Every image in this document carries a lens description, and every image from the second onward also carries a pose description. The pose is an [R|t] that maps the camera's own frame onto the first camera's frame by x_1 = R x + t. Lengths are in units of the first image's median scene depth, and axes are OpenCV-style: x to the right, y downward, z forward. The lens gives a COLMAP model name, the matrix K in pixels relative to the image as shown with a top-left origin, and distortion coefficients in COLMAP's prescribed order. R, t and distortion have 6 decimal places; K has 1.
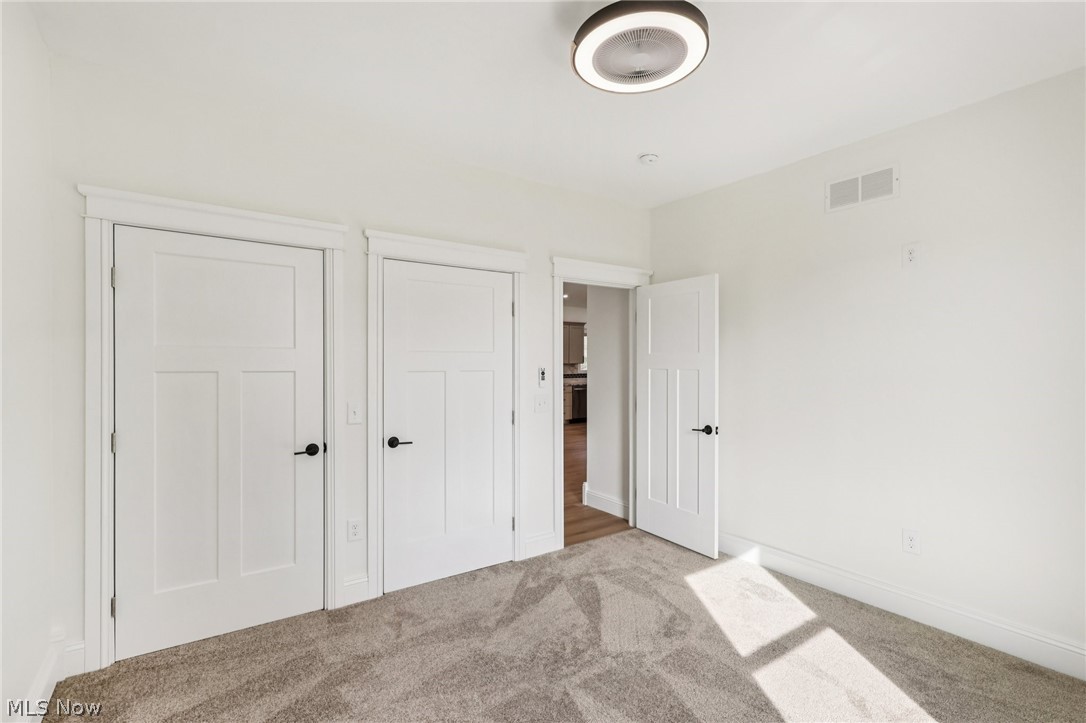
lens RADIAL K [[504.3, 0, 544.1], [0, 504.3, 363.5], [0, 0, 1]] dist [-0.000916, 0.000993]
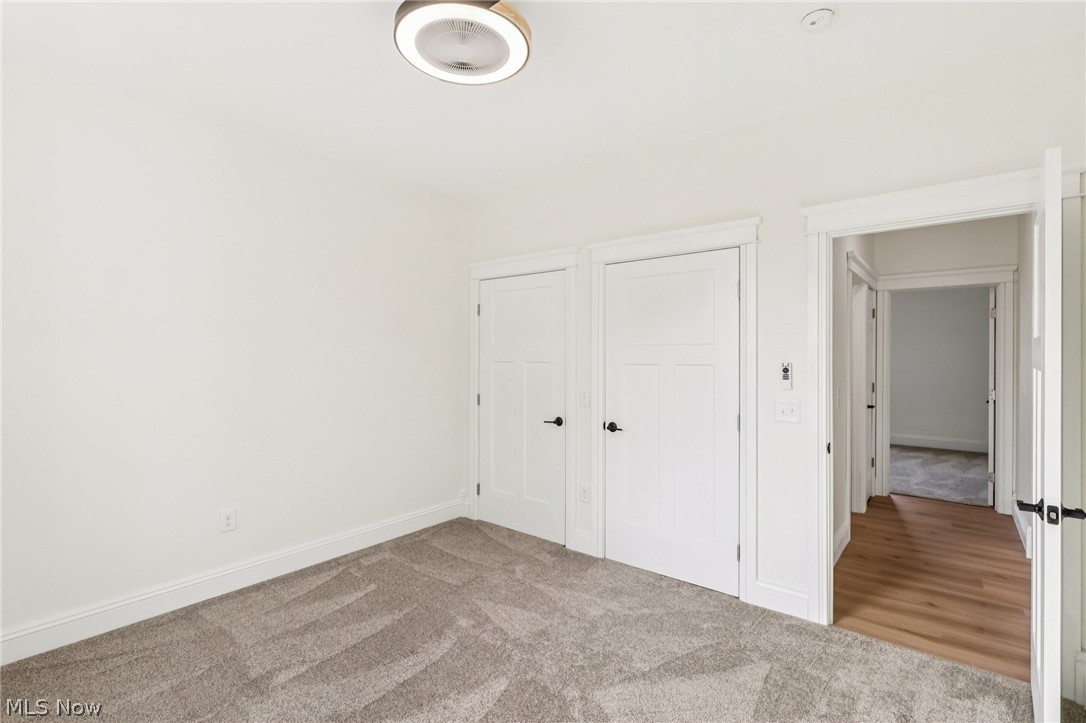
lens RADIAL K [[504.3, 0, 543.2], [0, 504.3, 358.3], [0, 0, 1]] dist [-0.000916, 0.000993]
pose [[0.281007, 0.003444, -0.959700, 0.686123], [-0.004194, 0.999988, 0.002360, 0.001571], [0.959697, 0.003361, 0.281018, 0.504168]]
